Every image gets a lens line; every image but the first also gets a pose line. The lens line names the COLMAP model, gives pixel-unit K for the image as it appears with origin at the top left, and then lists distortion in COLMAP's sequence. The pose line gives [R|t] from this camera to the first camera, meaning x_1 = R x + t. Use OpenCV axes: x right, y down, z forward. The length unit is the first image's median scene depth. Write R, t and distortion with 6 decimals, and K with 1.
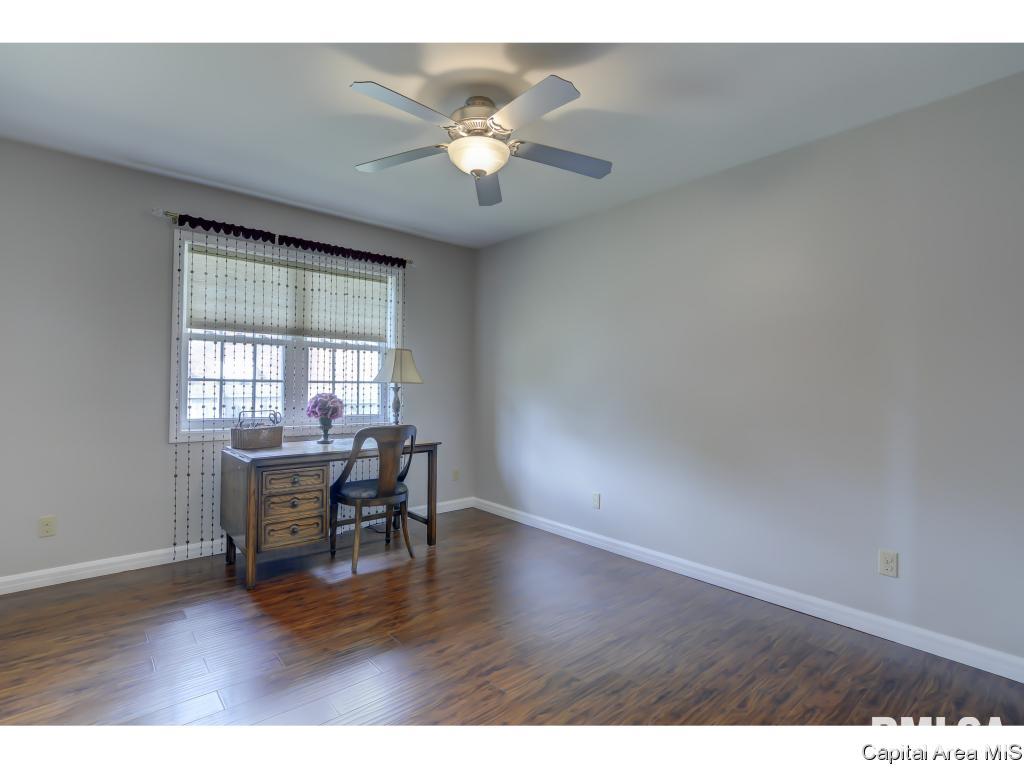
lens RADIAL K [[496.3, 0, 514.1], [0, 496.3, 384.6], [0, 0, 1]] dist [-0.012911, 0.004248]
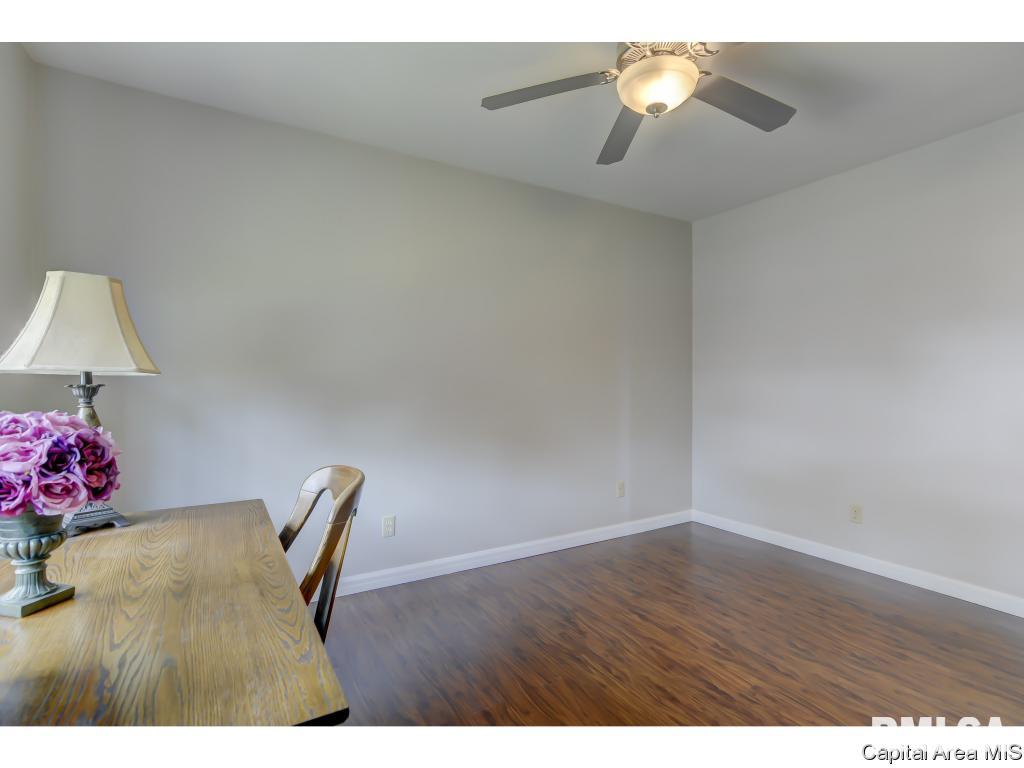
lens RADIAL K [[496.3, 0, 514.8], [0, 496.3, 381.6], [0, 0, 1]] dist [-0.012911, 0.004248]
pose [[0.173028, -0.011898, 0.984845, -0.912512], [-0.008539, 0.999871, 0.013580, -0.006031], [-0.984880, -0.010760, 0.172904, 1.103341]]
